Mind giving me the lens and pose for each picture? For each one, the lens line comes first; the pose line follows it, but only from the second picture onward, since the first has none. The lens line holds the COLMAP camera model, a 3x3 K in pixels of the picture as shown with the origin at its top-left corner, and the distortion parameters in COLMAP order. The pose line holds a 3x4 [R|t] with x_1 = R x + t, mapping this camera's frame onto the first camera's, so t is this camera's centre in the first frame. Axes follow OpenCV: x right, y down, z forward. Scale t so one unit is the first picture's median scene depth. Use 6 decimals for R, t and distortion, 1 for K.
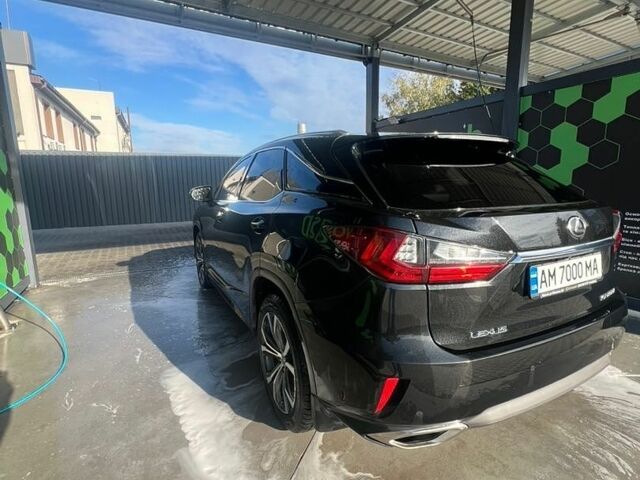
lens RADIAL K [[315.3, 0, 319.2], [0, 315.3, 237.6], [0, 0, 1]] dist [0.005149, 0.000141]
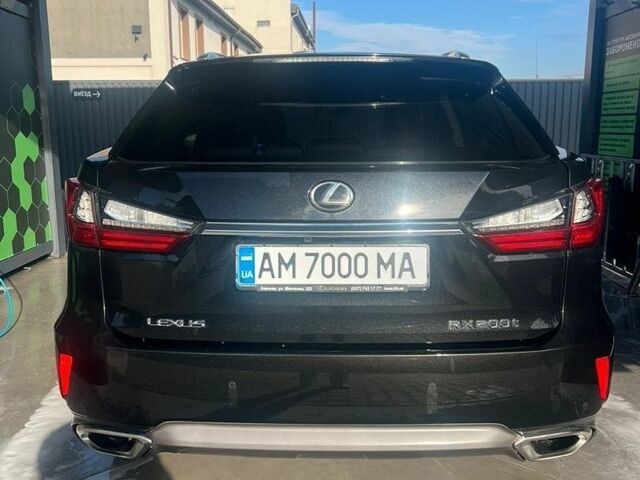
lens RADIAL K [[596.1, 0, 341.7], [0, 596.1, 248.6], [0, 0, 1]] dist [0.056332, 0.000000]
pose [[0.887562, 0.097414, -0.450271, 0.457611], [-0.085988, 0.995242, 0.045818, 0.005680], [0.452592, -0.001949, 0.891716, -0.033592]]
